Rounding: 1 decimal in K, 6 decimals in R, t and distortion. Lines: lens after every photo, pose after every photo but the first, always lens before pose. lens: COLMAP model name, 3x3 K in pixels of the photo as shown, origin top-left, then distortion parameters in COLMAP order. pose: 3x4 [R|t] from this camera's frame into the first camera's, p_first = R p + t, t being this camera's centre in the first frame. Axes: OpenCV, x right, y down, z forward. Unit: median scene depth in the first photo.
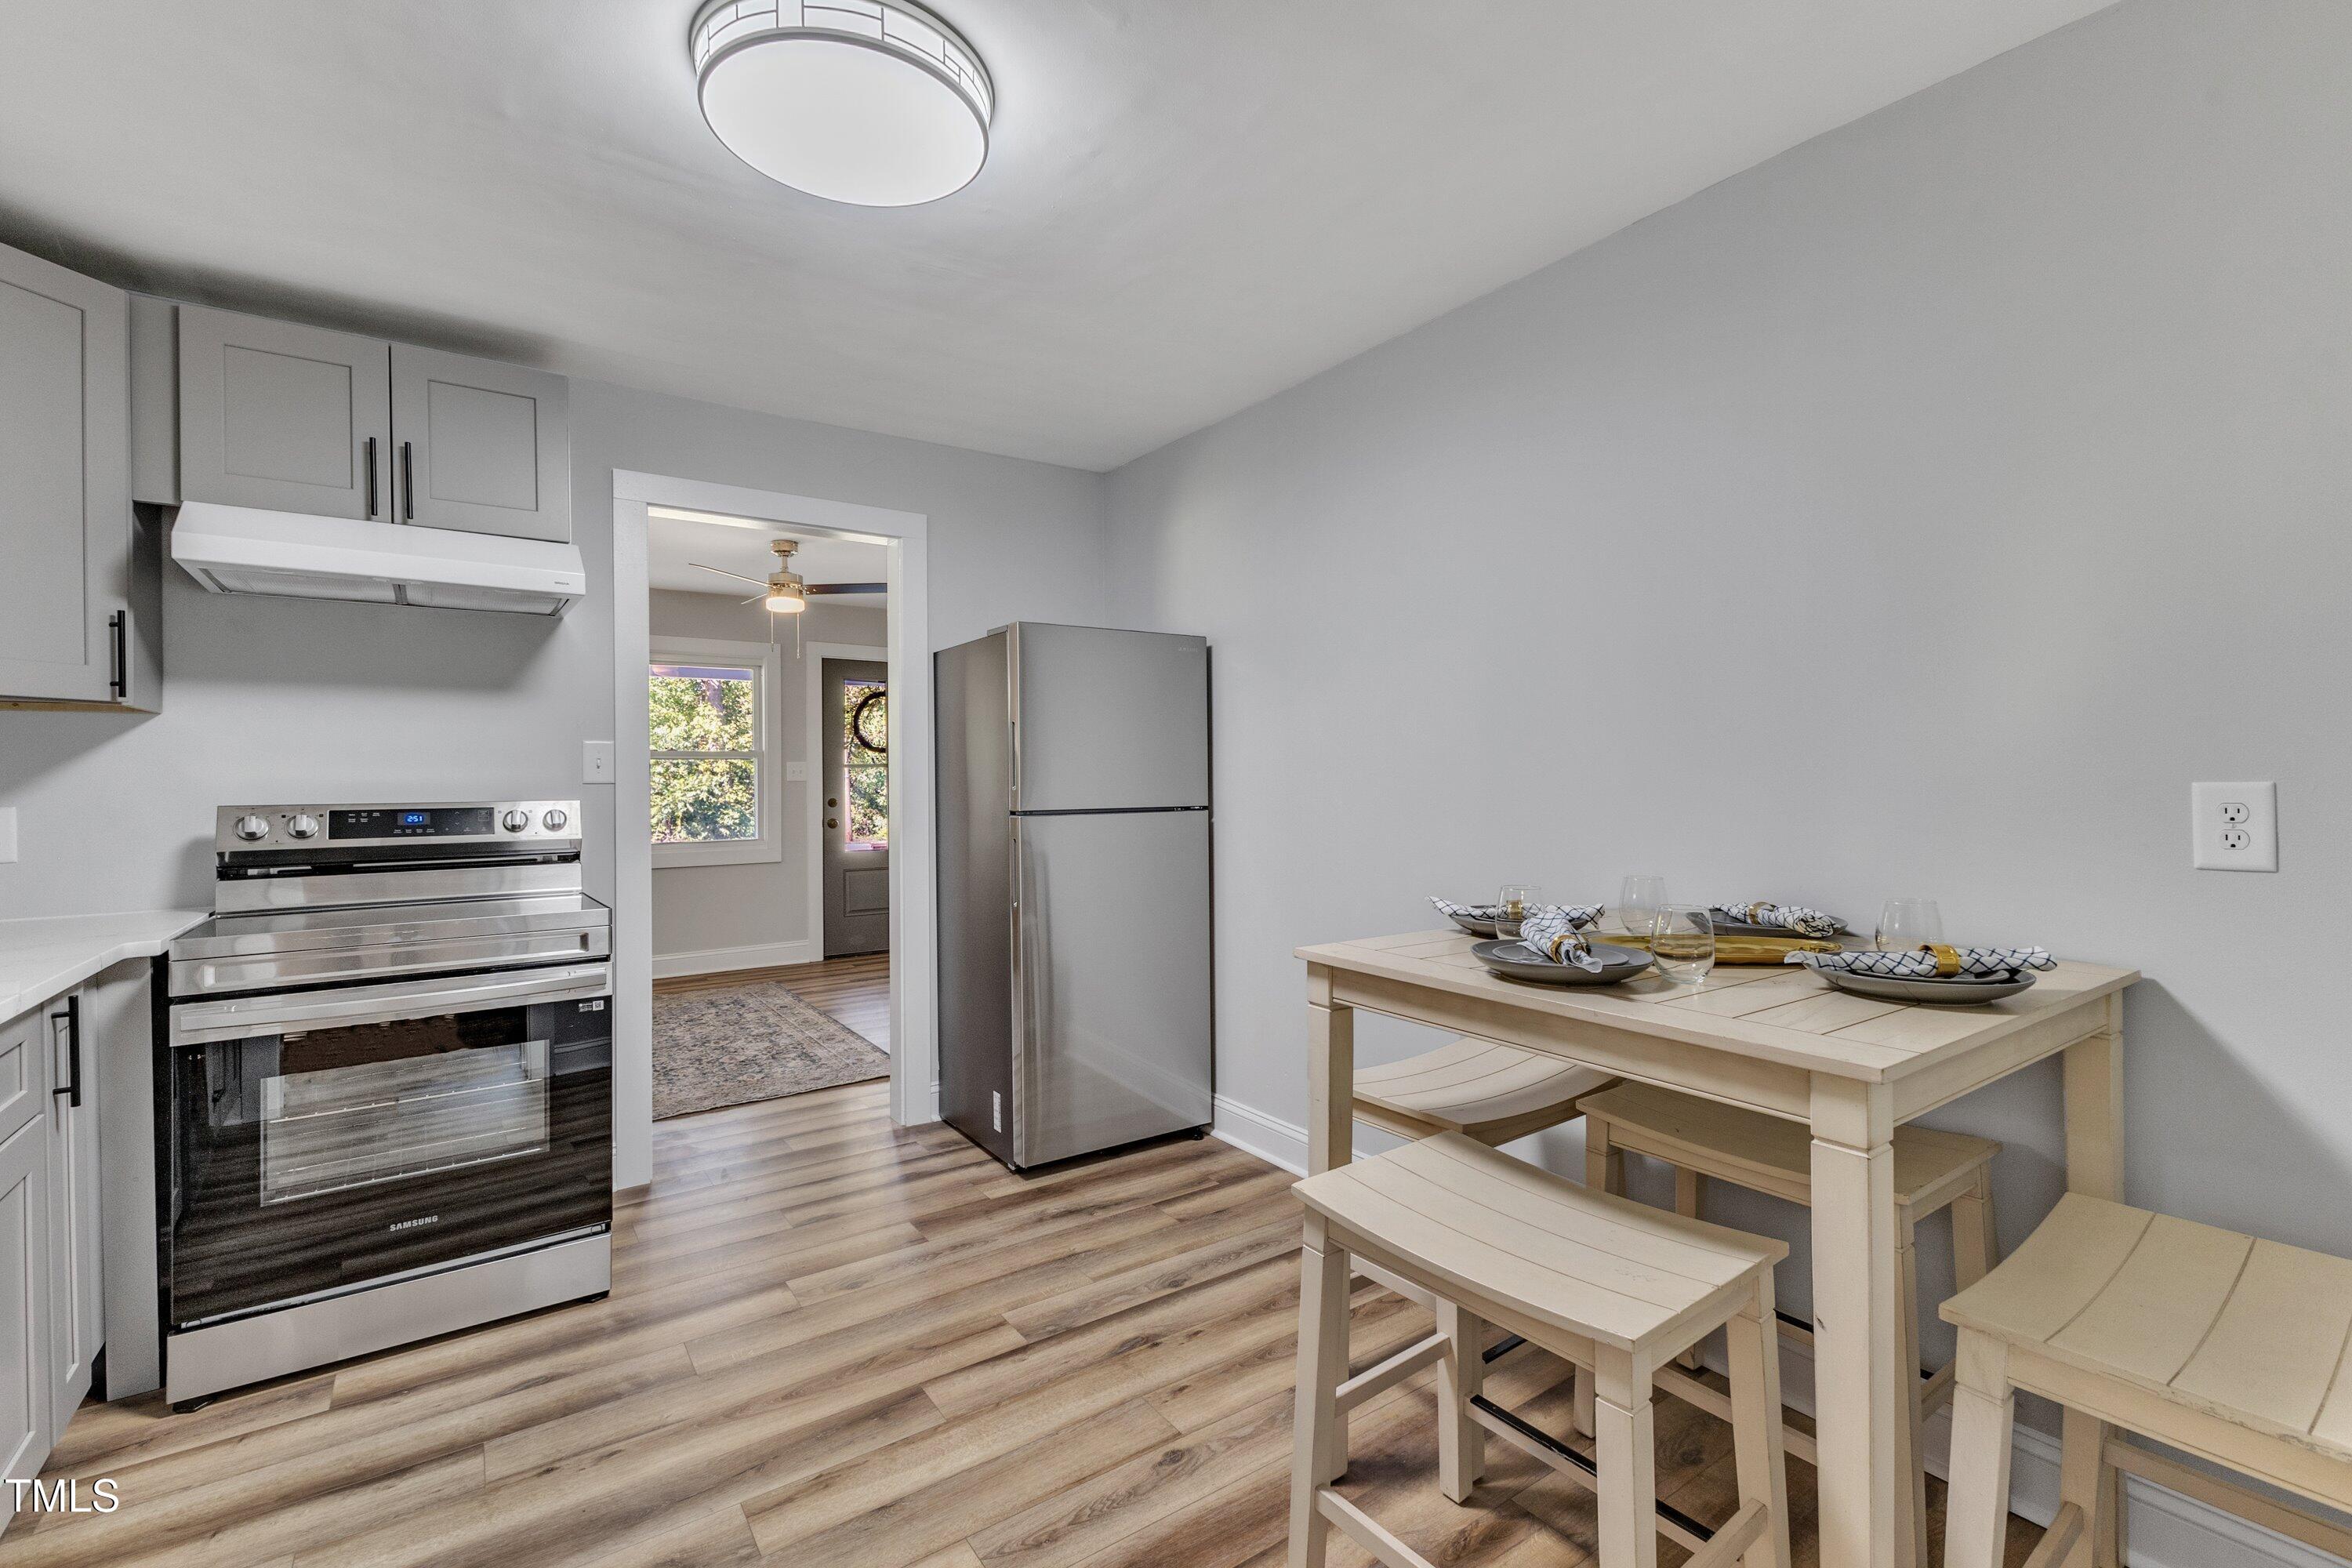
lens RADIAL K [[1036.3, 0, 1182.1], [0, 1036.3, 788.8], [0, 0, 1]] dist [0.017204, -0.000483]
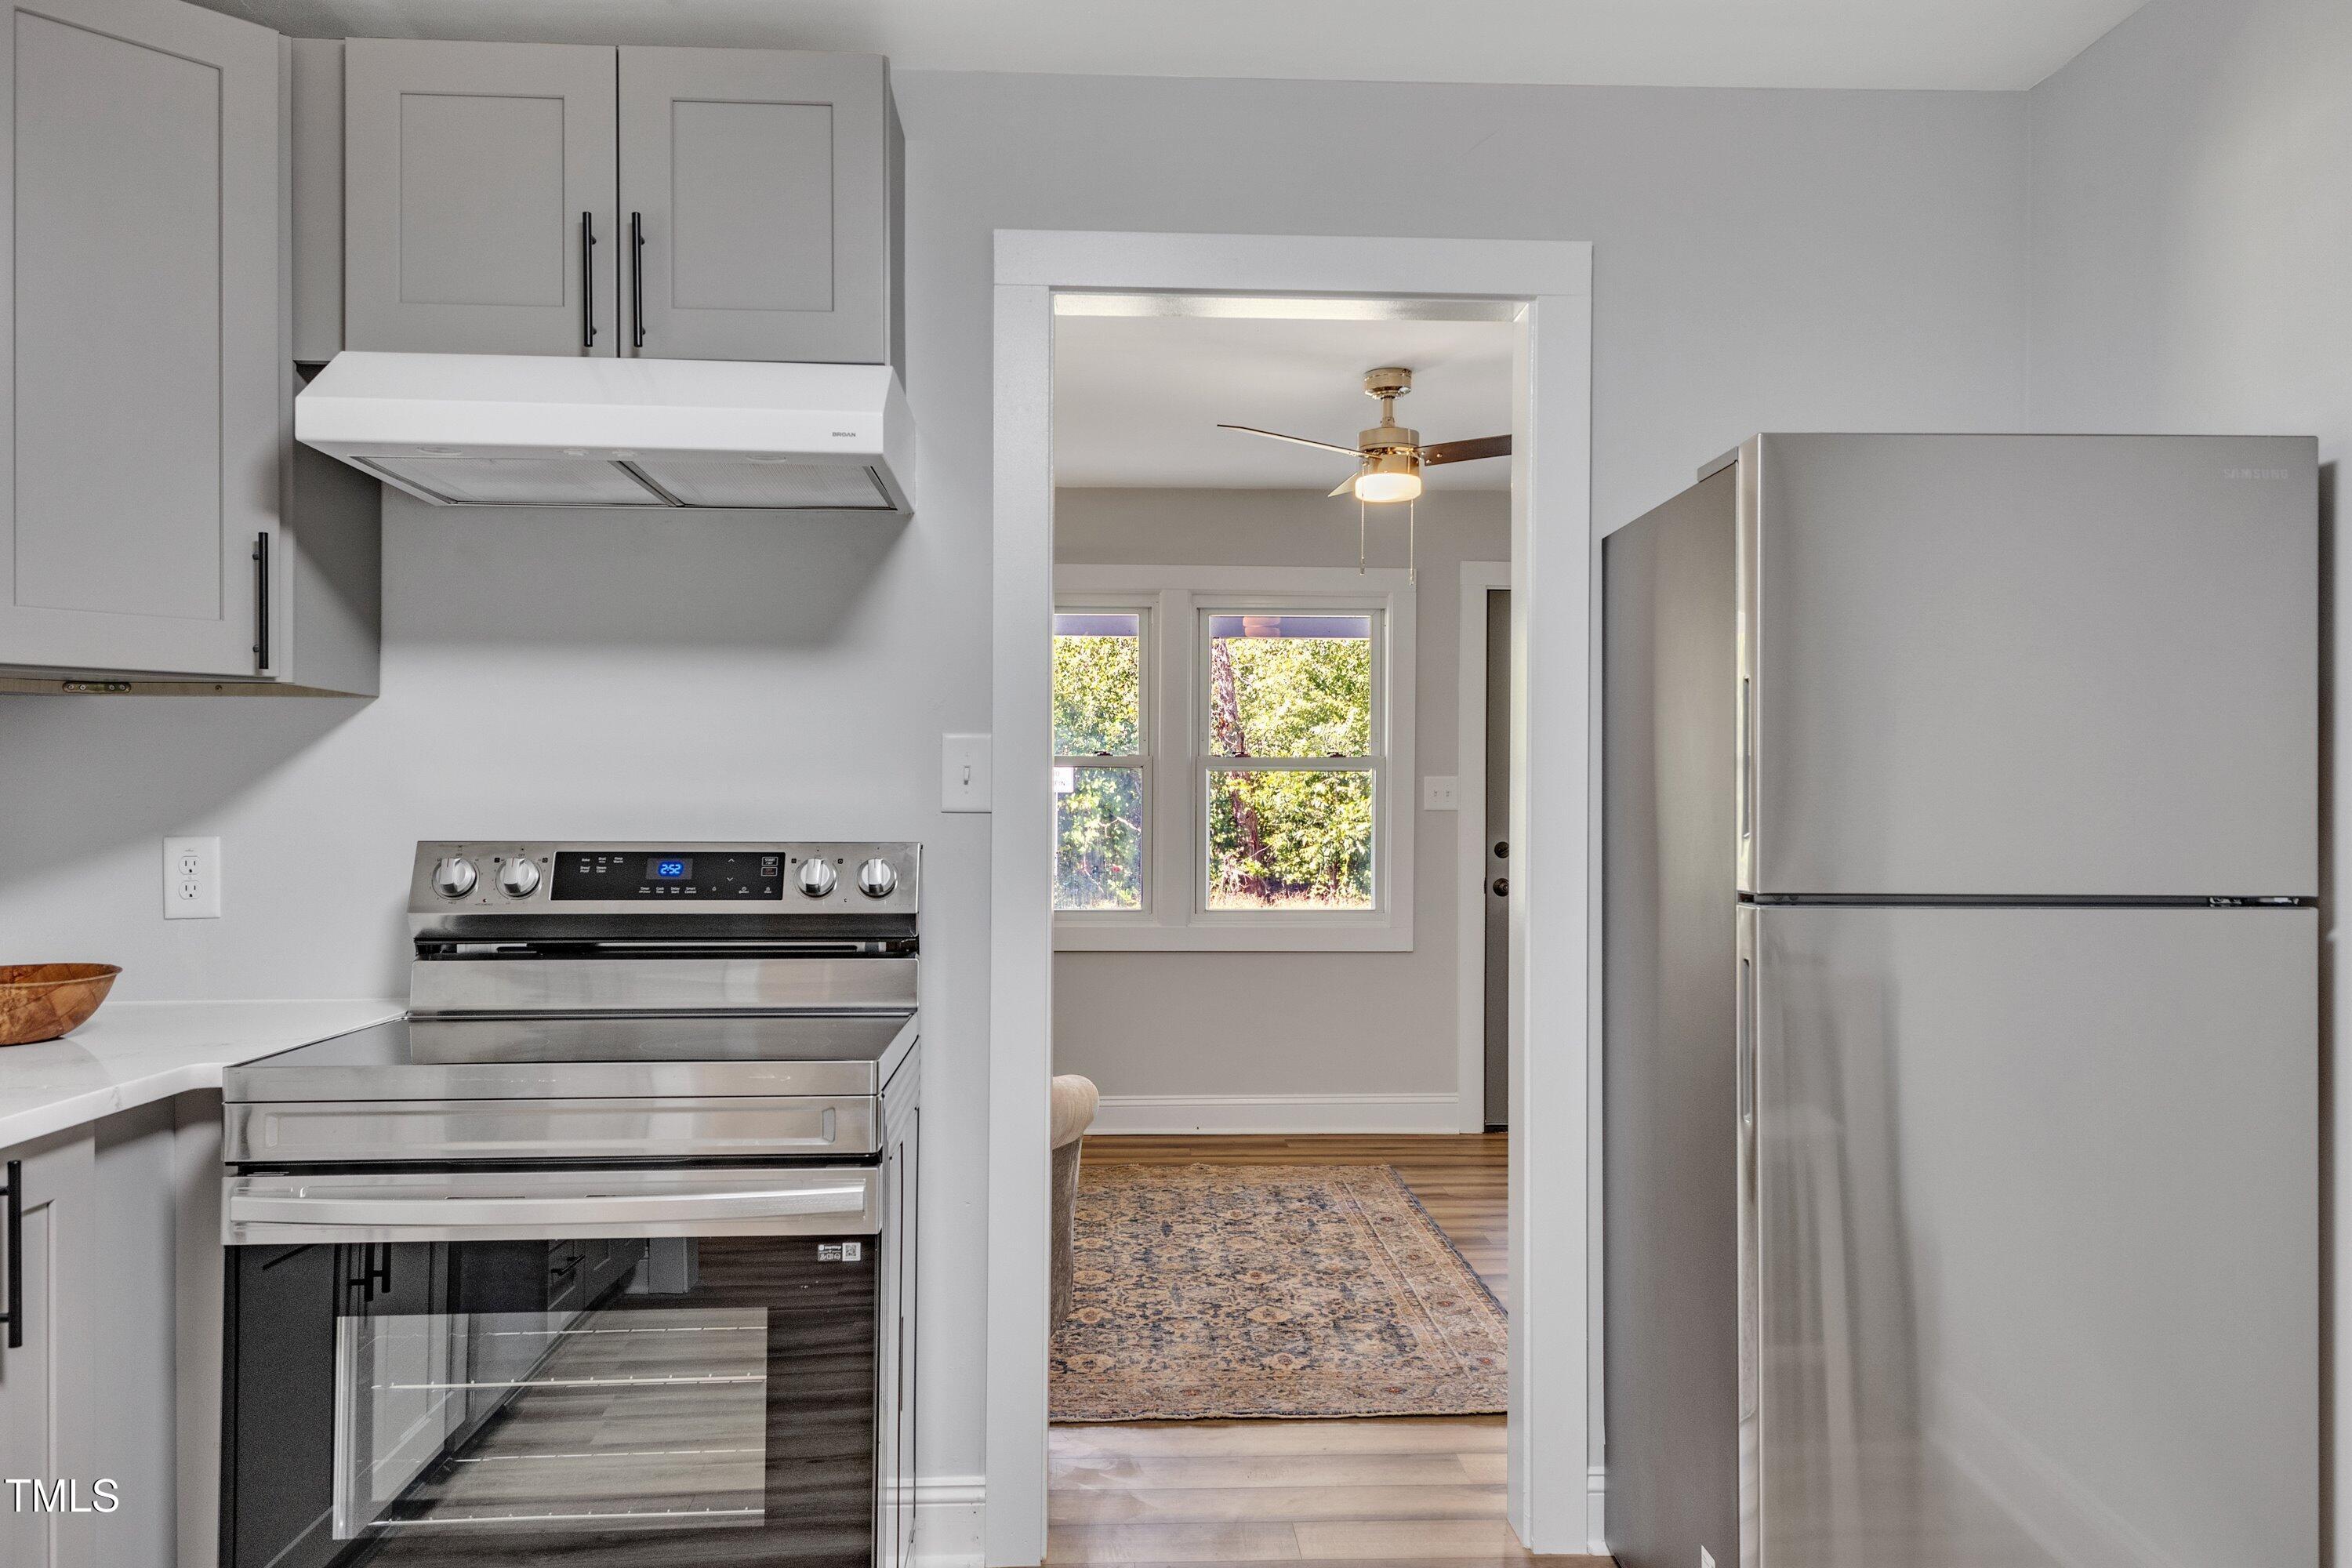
lens RADIAL K [[1704.0, 0, 1175.7], [0, 1704.0, 806.1], [0, 0, 1]] dist [0.052363, -0.059351]
pose [[0.842933, 0.011920, -0.537886, 0.012360], [-0.017026, 0.999845, -0.004525, -0.005560], [0.537748, 0.012973, 0.843005, 0.274353]]
